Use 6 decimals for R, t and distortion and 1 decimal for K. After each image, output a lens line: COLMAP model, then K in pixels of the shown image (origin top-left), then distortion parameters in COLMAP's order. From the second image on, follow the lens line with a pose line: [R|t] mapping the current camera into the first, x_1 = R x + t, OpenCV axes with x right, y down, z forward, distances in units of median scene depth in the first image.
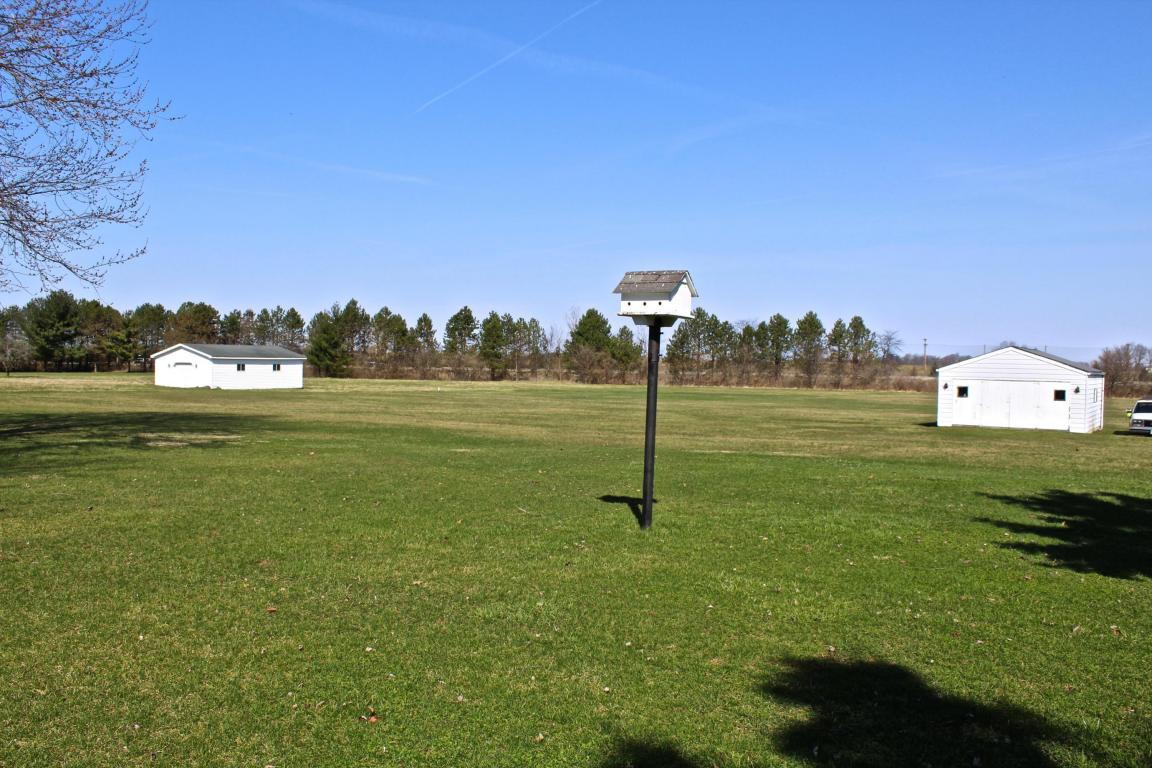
lens RADIAL K [[974.1, 0, 573.0], [0, 974.1, 396.1], [0, 0, 1]] dist [-0.154079, 0.140830]
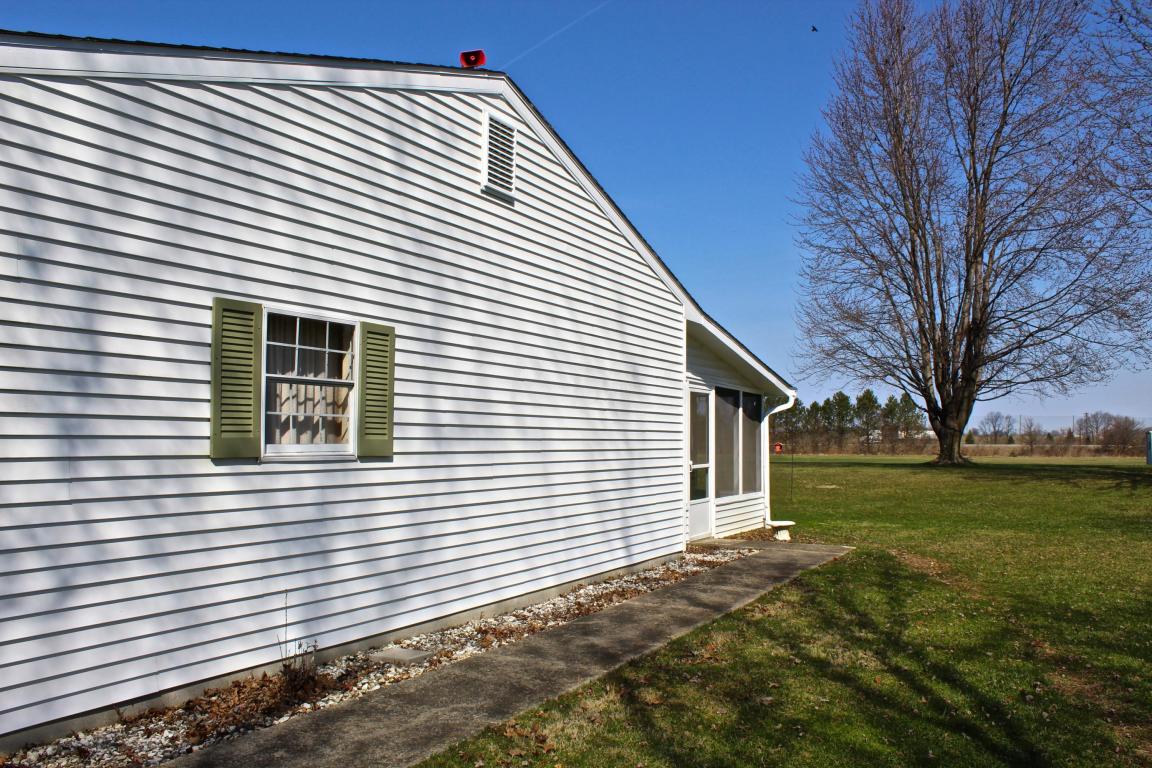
lens RADIAL K [[974.1, 0, 572.5], [0, 974.1, 395.0], [0, 0, 1]] dist [-0.154079, 0.140830]
pose [[0.997290, -0.005827, 0.073340, -0.193726], [0.011567, 0.996879, -0.078092, 0.006222], [-0.072656, 0.078729, 0.994245, -0.130478]]
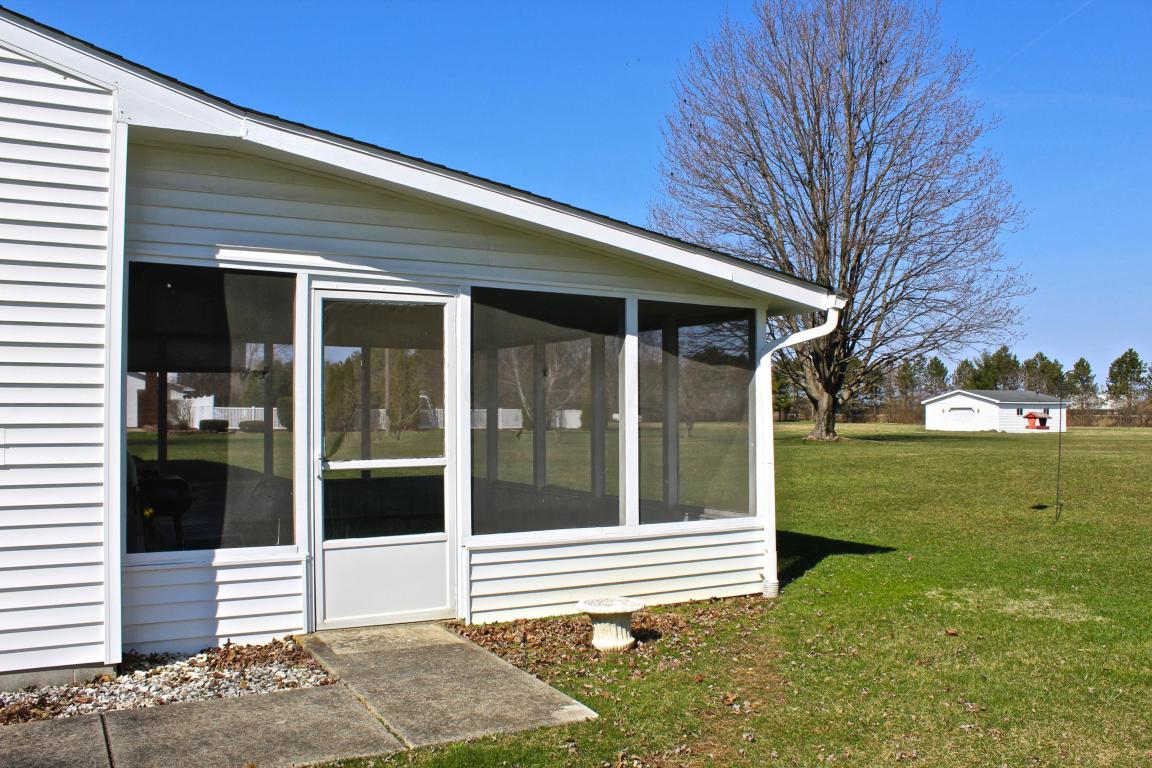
lens RADIAL K [[974.1, 0, 569.0], [0, 974.1, 384.0], [0, 0, 1]] dist [-0.154079, 0.140830]
pose [[0.872456, -0.027710, -0.487906, -0.147238], [-0.004870, 0.997849, -0.065380, 0.005174], [0.488668, 0.059417, 0.870444, -0.071126]]
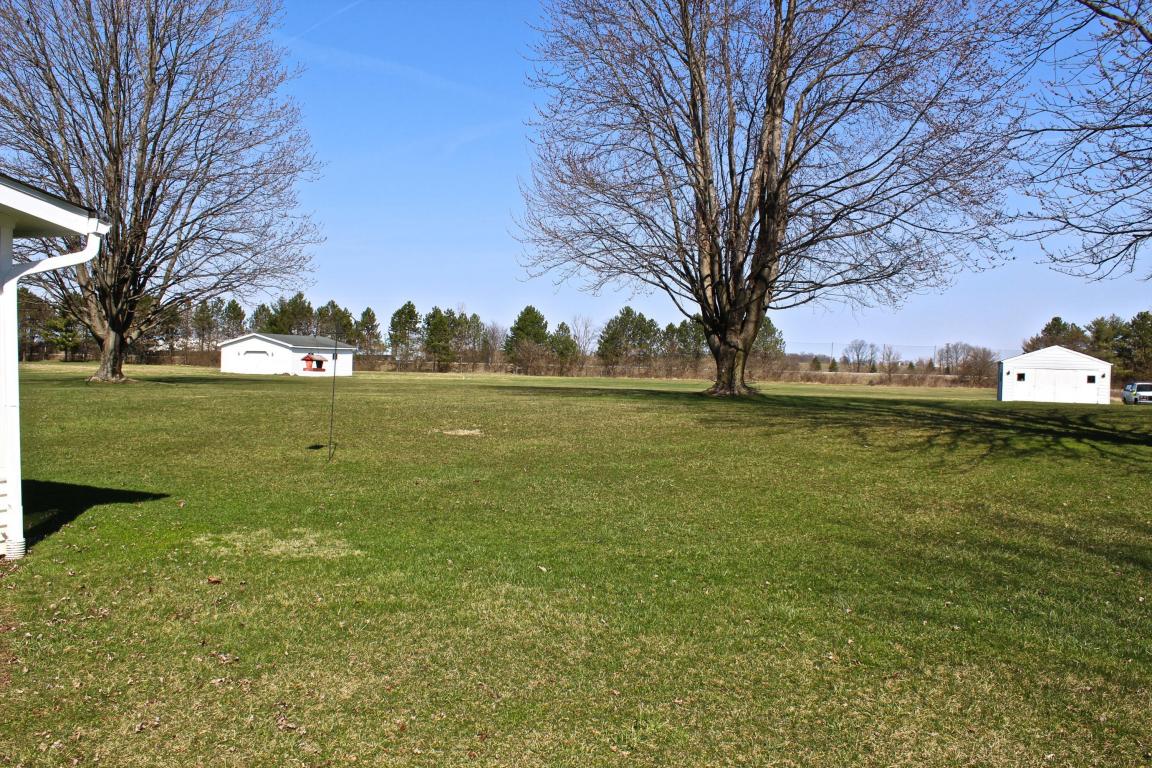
lens RADIAL K [[974.1, 0, 570.3], [0, 974.1, 396.7], [0, 0, 1]] dist [-0.154079, 0.140830]
pose [[0.981192, 0.000606, 0.193036, -0.146057], [-0.001635, 0.999985, 0.005170, 0.005305], [-0.193030, -0.005388, 0.981178, -0.067942]]
